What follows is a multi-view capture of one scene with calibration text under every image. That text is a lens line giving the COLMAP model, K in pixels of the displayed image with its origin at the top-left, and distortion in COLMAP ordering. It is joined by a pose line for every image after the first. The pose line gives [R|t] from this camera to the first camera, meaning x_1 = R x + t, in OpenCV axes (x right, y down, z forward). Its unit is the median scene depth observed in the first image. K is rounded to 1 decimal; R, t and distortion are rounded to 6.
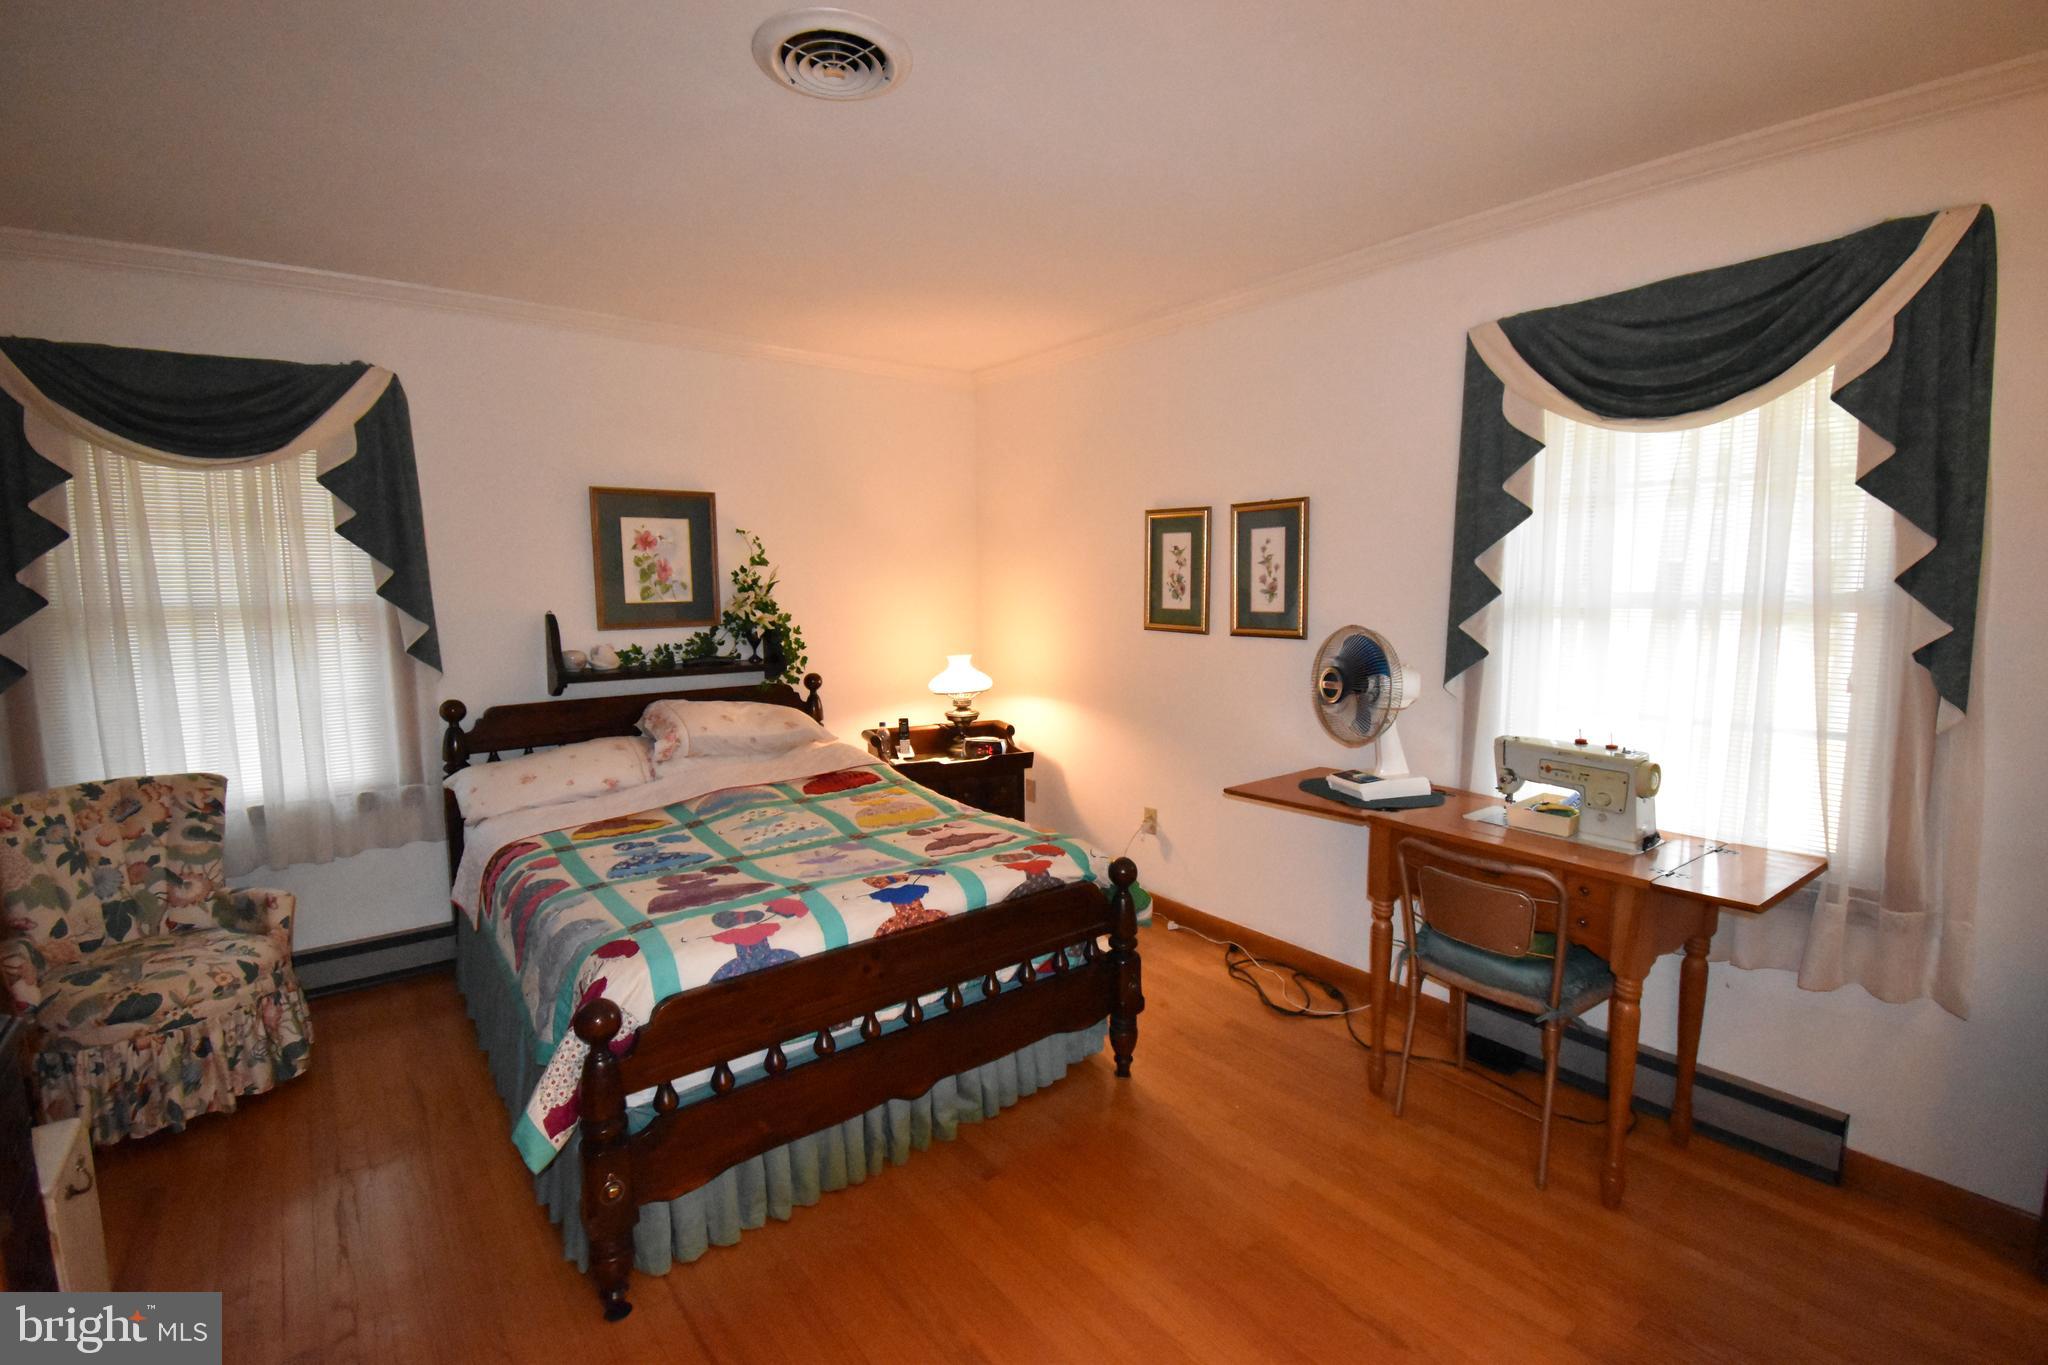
lens RADIAL K [[919.2, 0, 1028.5], [0, 919.2, 679.8], [0, 0, 1]] dist [0.026271, -0.028483]
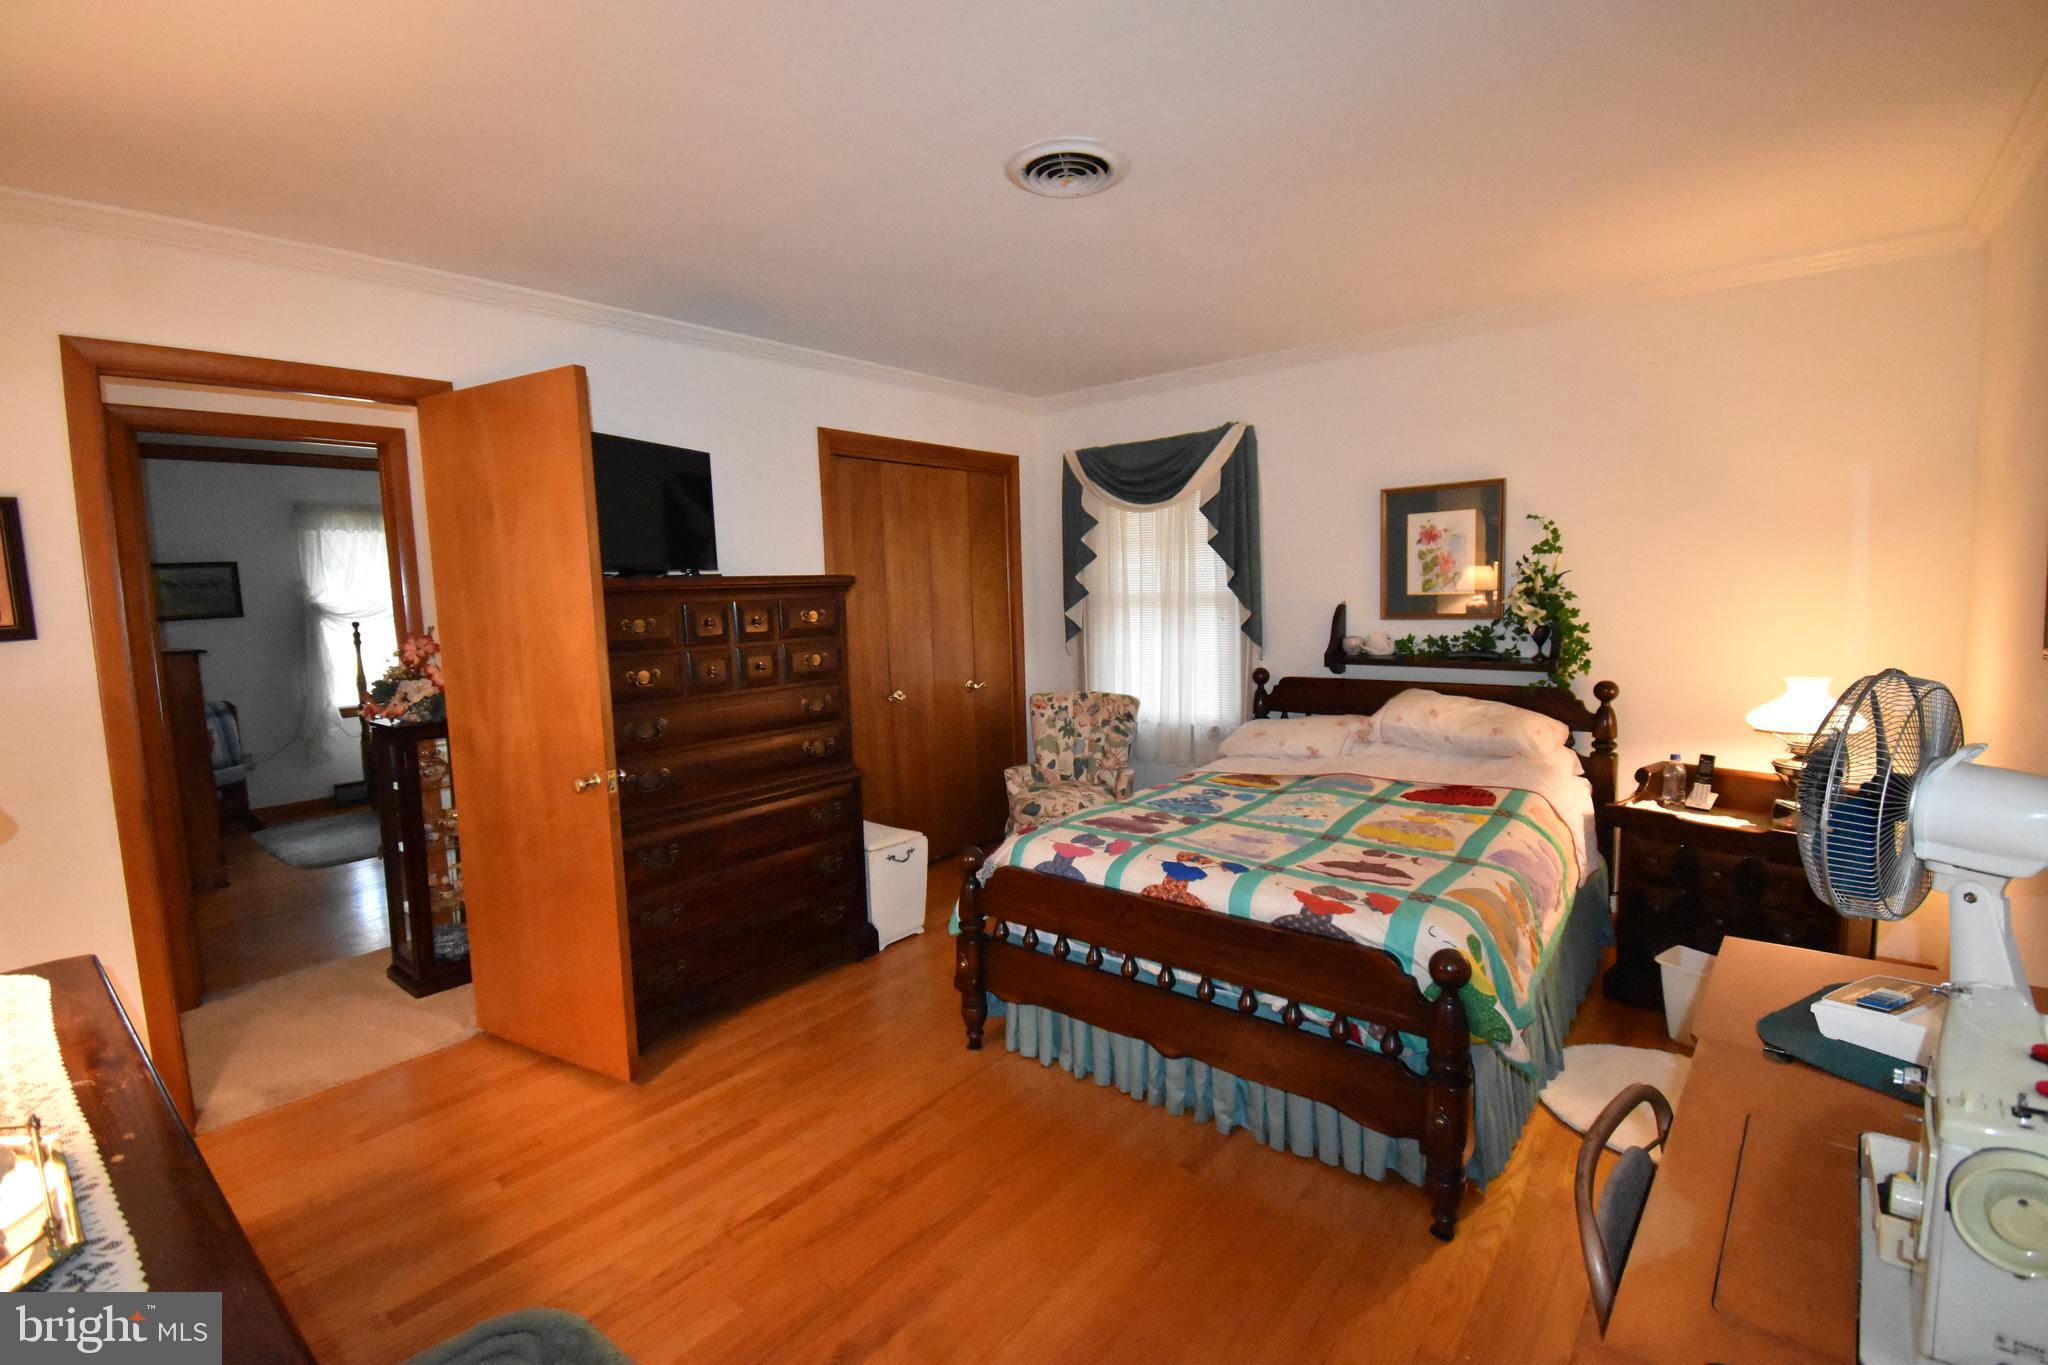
lens RADIAL K [[919.2, 0, 1028.5], [0, 919.2, 679.8], [0, 0, 1]] dist [0.026271, -0.028483]
pose [[0.213323, 0.101535, -0.971691, 0.674953], [-0.080134, 0.993052, 0.086175, -0.055438], [0.973690, 0.059483, 0.219978, 0.451504]]
